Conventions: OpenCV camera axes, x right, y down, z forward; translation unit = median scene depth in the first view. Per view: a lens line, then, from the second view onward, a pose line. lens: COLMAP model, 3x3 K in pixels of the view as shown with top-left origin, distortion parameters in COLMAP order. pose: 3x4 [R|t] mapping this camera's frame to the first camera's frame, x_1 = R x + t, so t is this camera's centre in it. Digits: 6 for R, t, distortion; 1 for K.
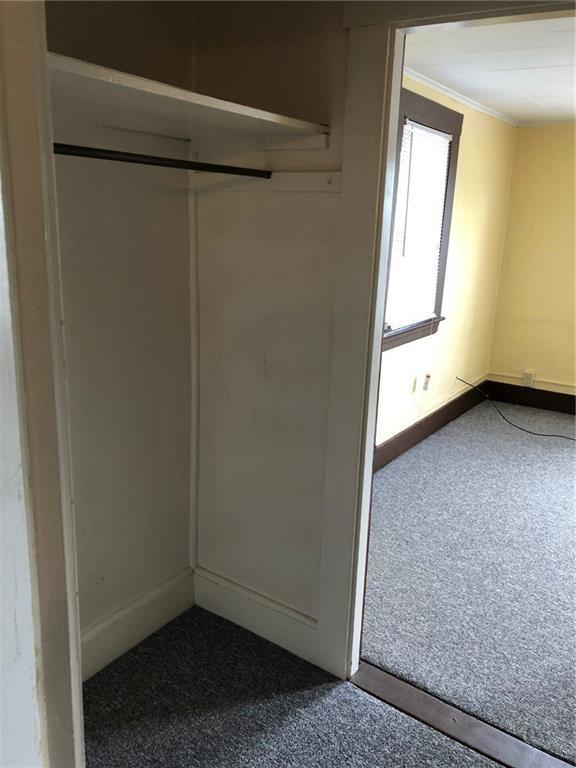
lens RADIAL K [[632.8, 0, 288.4], [0, 632.8, 382.3], [0, 0, 1]] dist [0.000386, 0.000432]
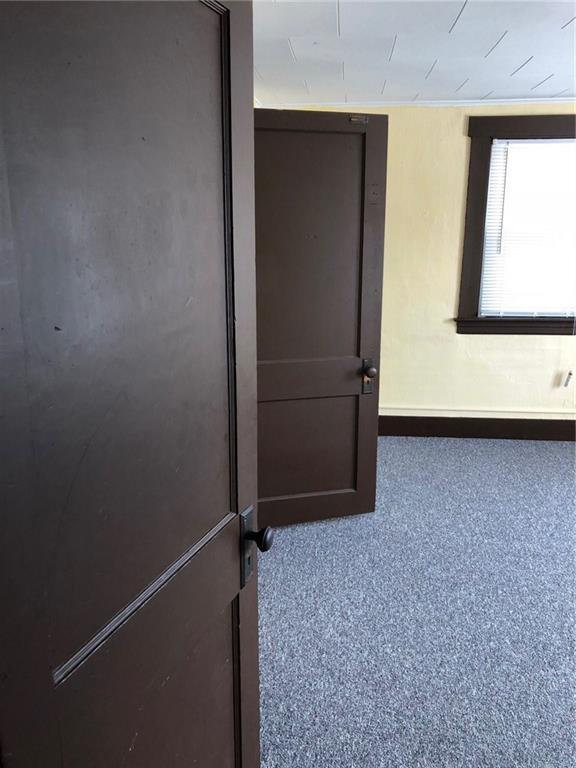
lens RADIAL K [[632.8, 0, 287.6], [0, 632.8, 384.4], [0, 0, 1]] dist [0.000386, 0.000432]
pose [[0.486144, 0.173006, -0.856582, 0.876366], [-0.212608, 0.974170, 0.076092, 0.026686], [0.847621, 0.145124, 0.510369, 0.094912]]
